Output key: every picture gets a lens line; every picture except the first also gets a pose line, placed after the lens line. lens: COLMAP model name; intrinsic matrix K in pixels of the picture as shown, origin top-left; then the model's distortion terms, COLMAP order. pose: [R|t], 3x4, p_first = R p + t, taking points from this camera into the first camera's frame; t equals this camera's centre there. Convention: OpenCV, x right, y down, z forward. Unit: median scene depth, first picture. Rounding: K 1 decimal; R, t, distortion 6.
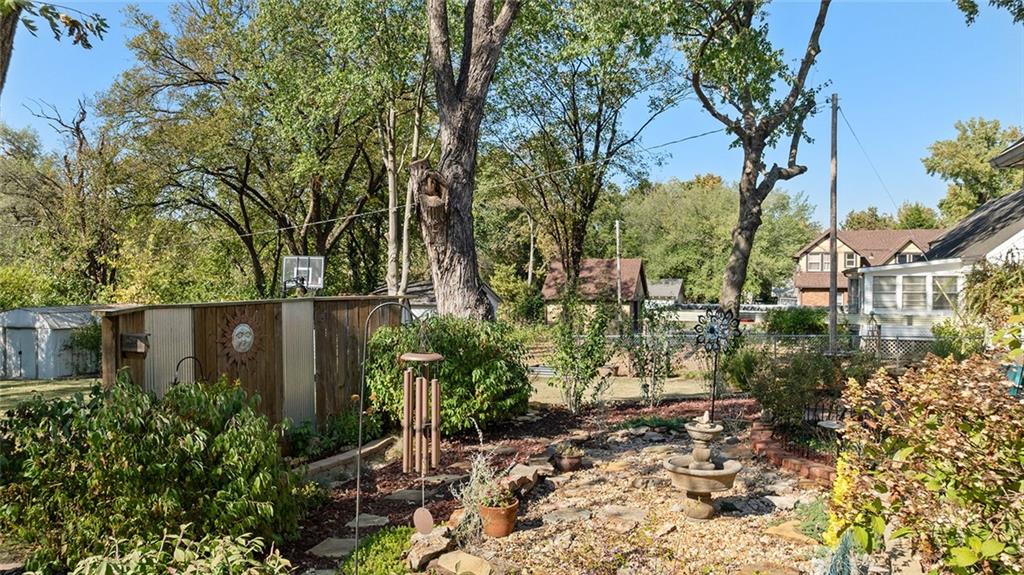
lens RADIAL K [[725.6, 0, 522.2], [0, 725.6, 288.4], [0, 0, 1]] dist [-0.040648, 0.042210]
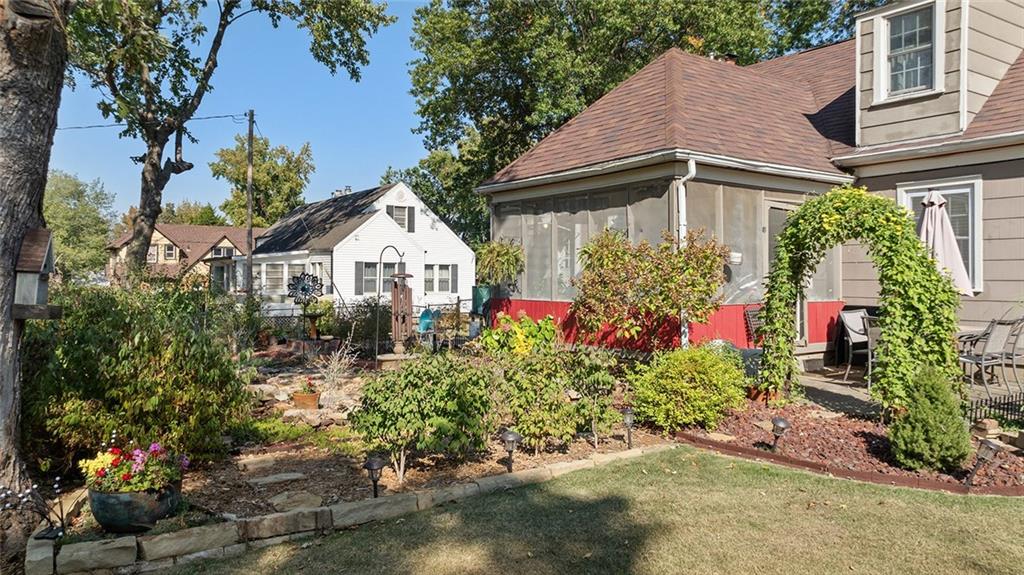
lens RADIAL K [[725.6, 0, 499.3], [0, 725.6, 241.7], [0, 0, 1]] dist [-0.040648, 0.042210]
pose [[0.605716, 0.040468, 0.794651, -0.174198], [0.005773, 0.998456, -0.055248, 0.013408], [-0.795660, 0.038052, 0.604547, -0.039829]]
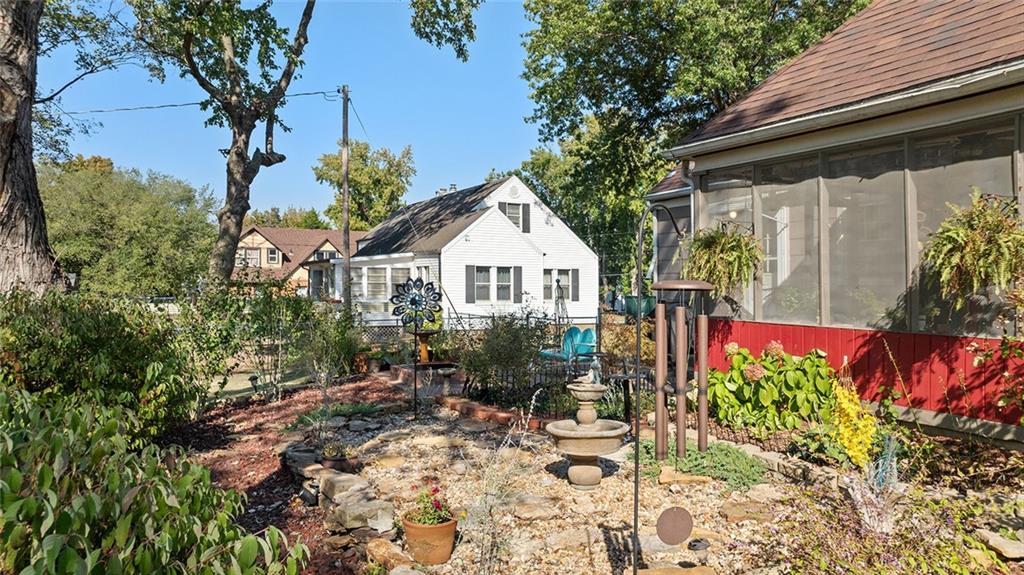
lens RADIAL K [[725.6, 0, 507.7], [0, 725.6, 298.2], [0, 0, 1]] dist [-0.040648, 0.042210]
pose [[0.699527, -0.010813, 0.714525, -0.089250], [0.000694, 0.999895, 0.014452, 0.011586], [-0.714606, -0.009613, 0.699461, 0.075308]]
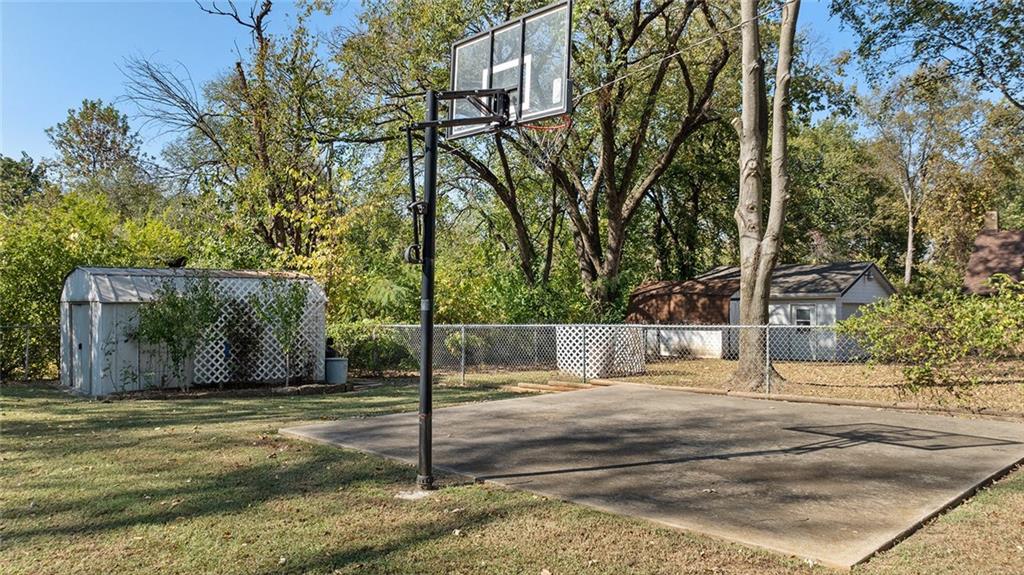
lens RADIAL K [[725.6, 0, 513.7], [0, 725.6, 288.3], [0, 0, 1]] dist [-0.040648, 0.042210]
pose [[0.909797, -0.014024, -0.414817, -0.109010], [0.002039, 0.999568, -0.029319, 0.043253], [0.415049, 0.025828, 0.909432, 0.445862]]
